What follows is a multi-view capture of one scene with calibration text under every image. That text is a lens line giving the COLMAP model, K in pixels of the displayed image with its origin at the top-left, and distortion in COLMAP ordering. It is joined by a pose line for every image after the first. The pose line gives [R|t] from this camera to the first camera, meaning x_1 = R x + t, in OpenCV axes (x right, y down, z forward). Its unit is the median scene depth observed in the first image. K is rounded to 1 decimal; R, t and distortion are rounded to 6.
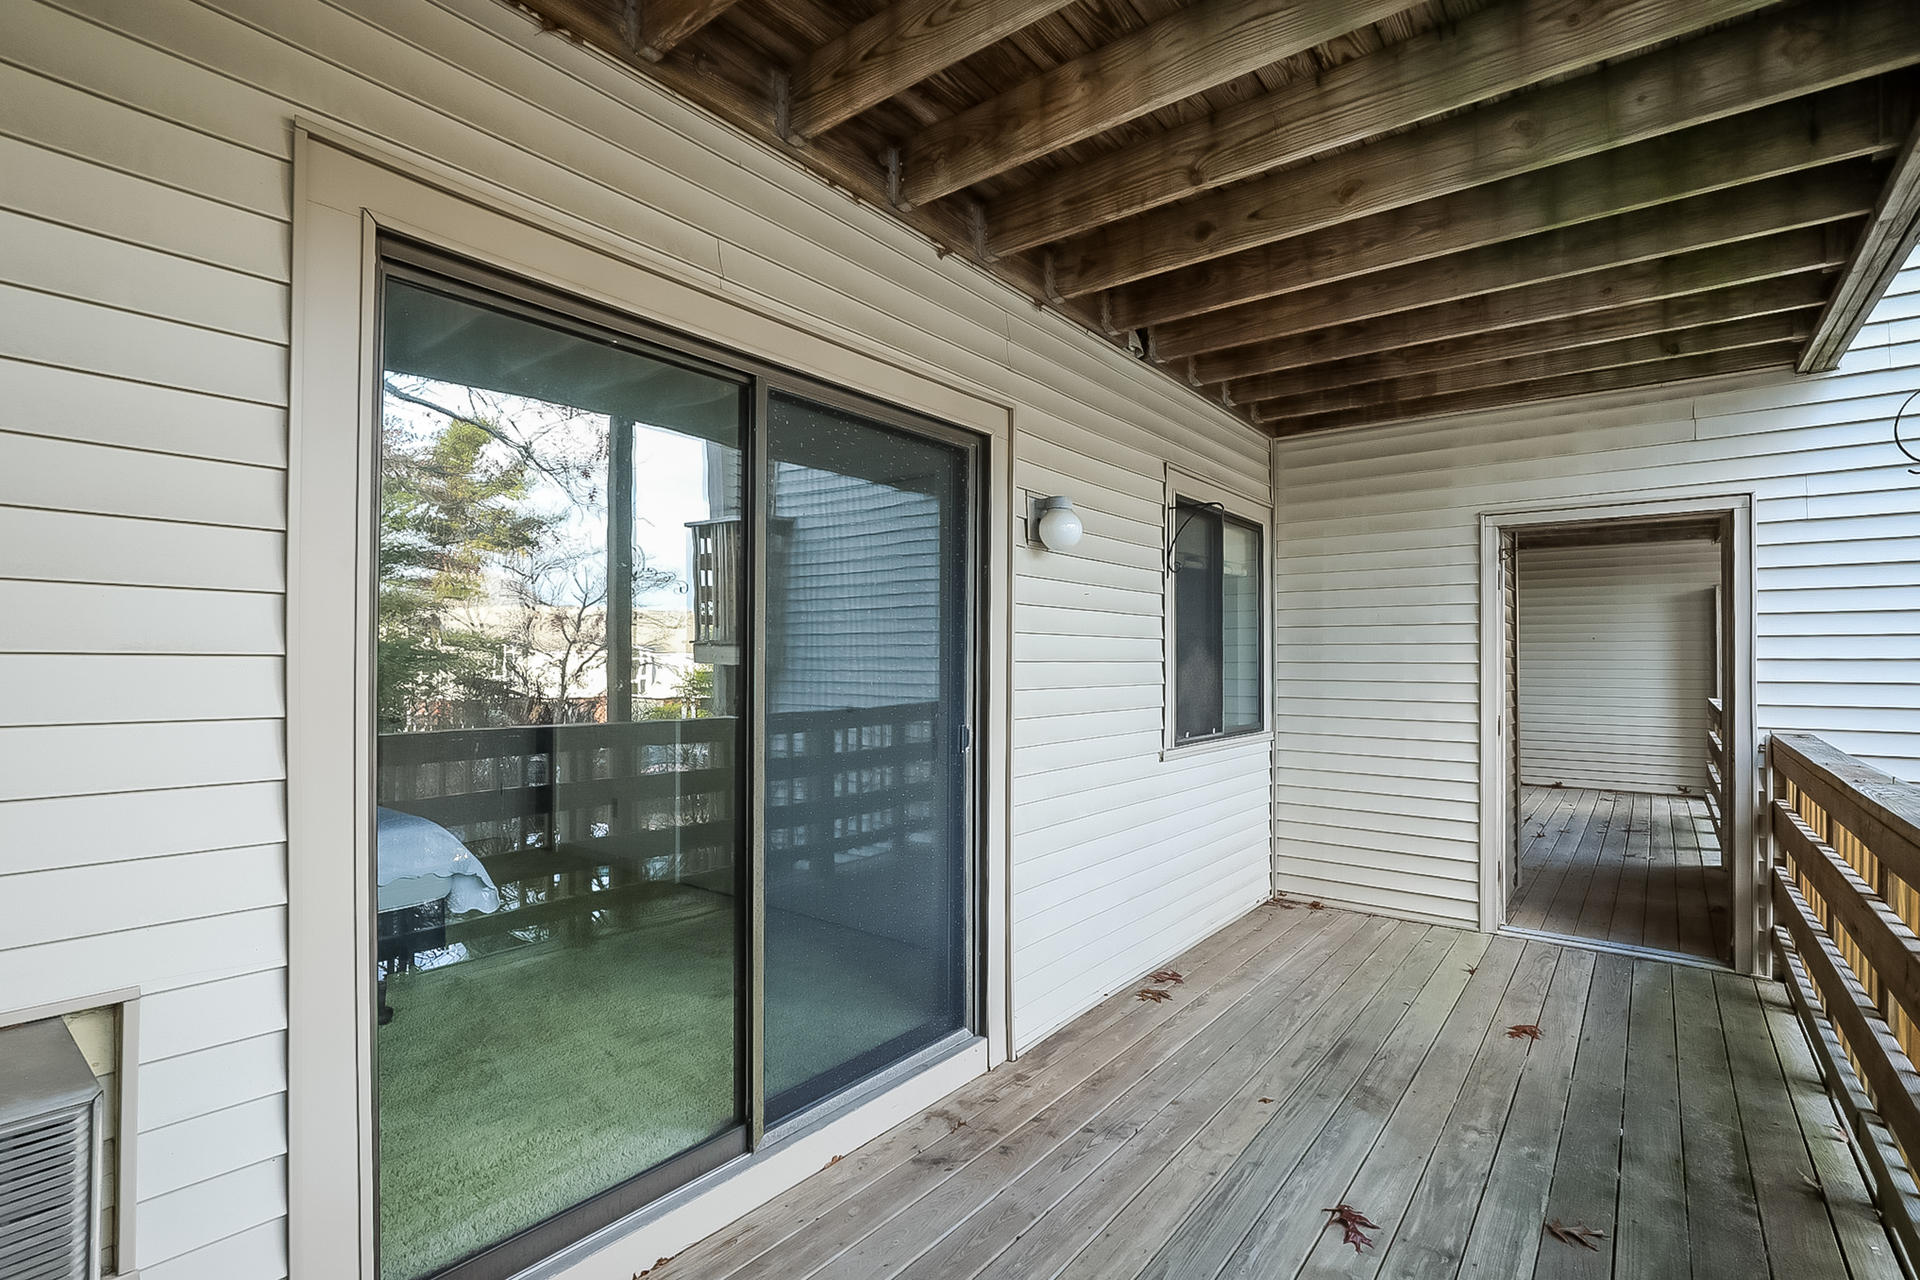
lens RADIAL K [[893.9, 0, 966.1], [0, 893.9, 651.5], [0, 0, 1]] dist [-0.019973, 0.003854]
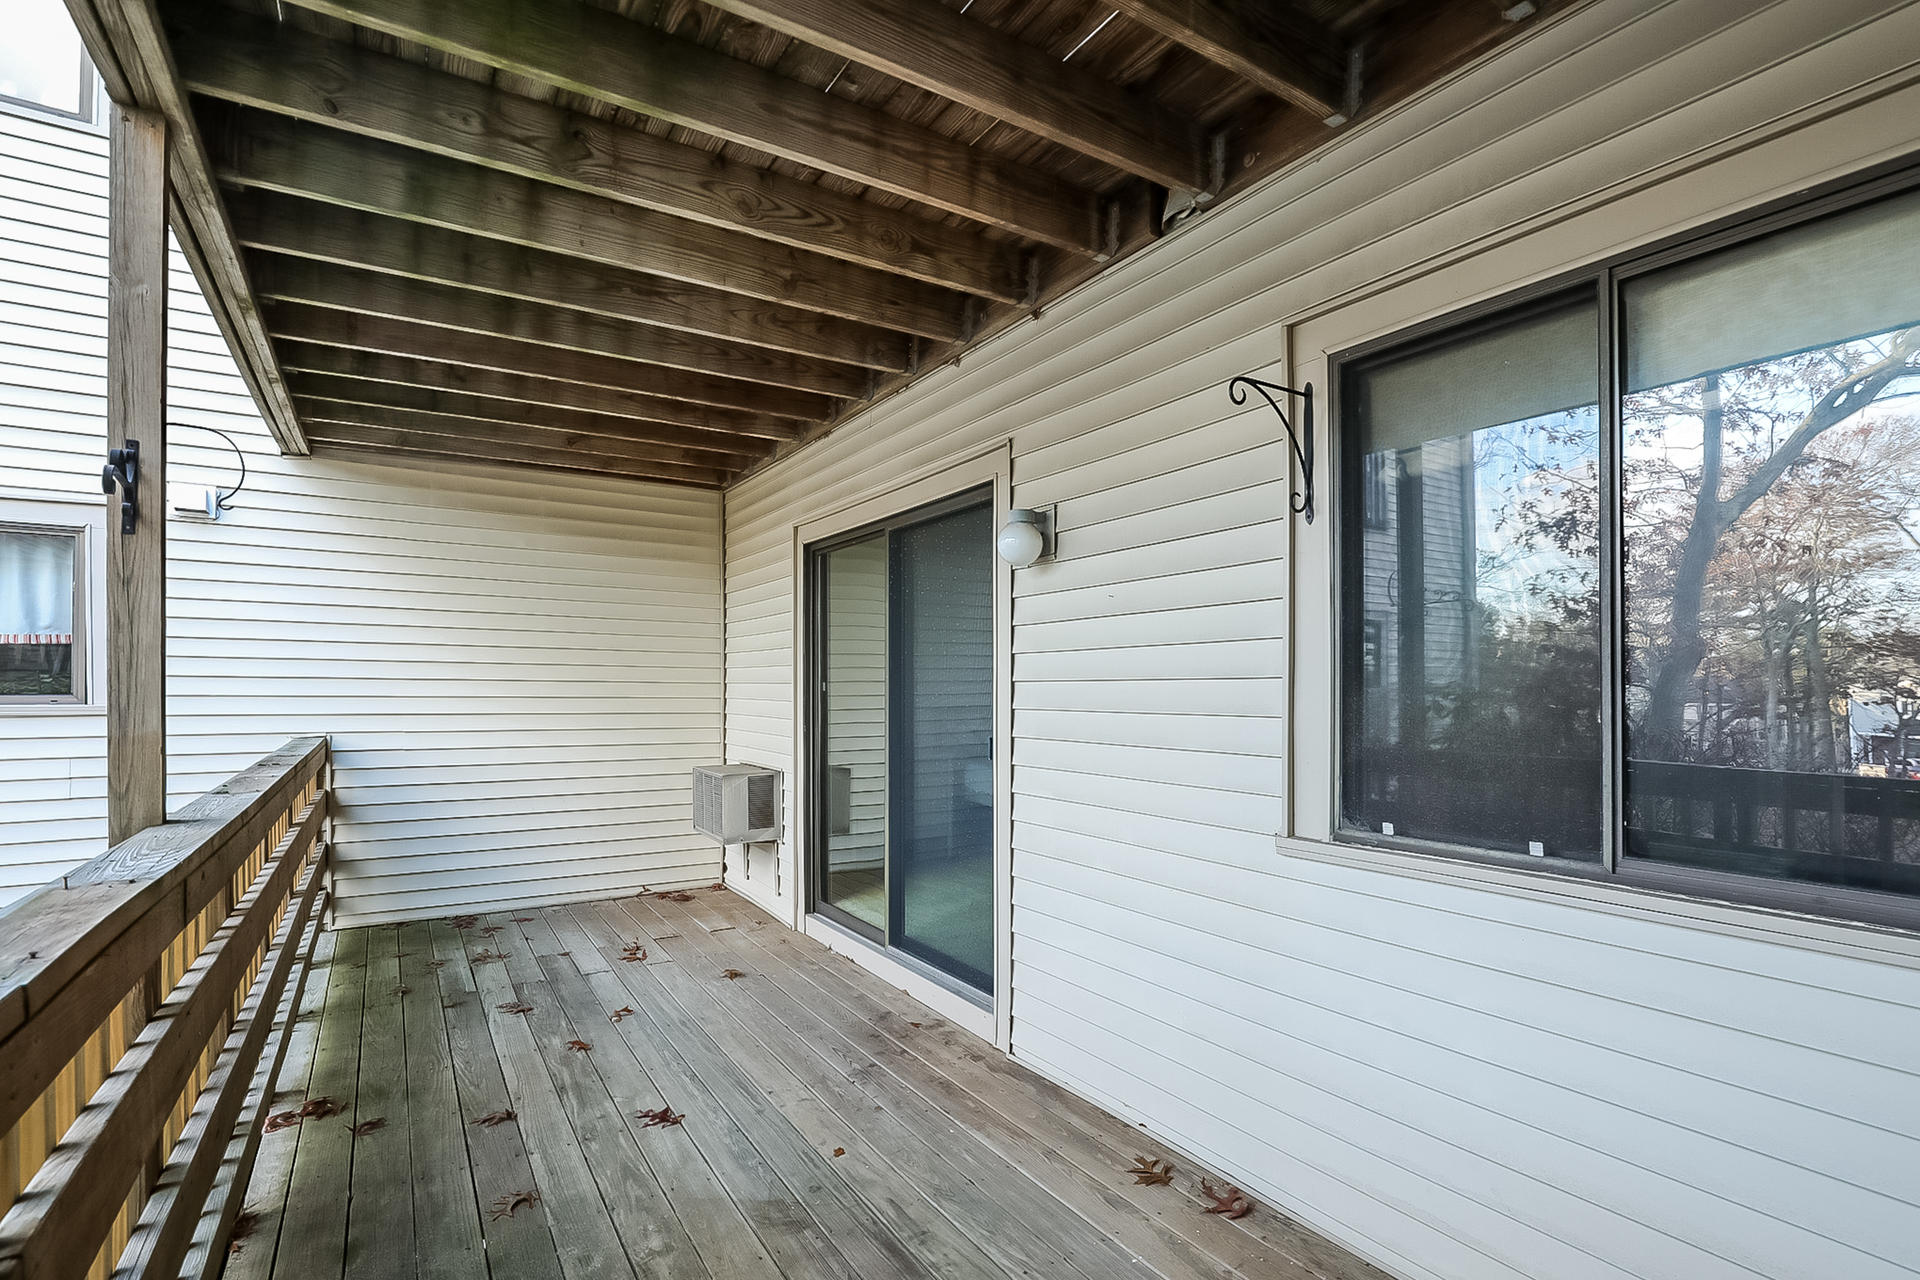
lens RADIAL K [[893.9, 0, 996.7], [0, 893.9, 683.7], [0, 0, 1]] dist [-0.019973, 0.003854]
pose [[-0.303996, -0.005045, -0.952660, 1.176945], [0.010253, 0.999911, -0.008567, 0.024543], [0.952618, -0.012372, -0.303918, 1.446601]]
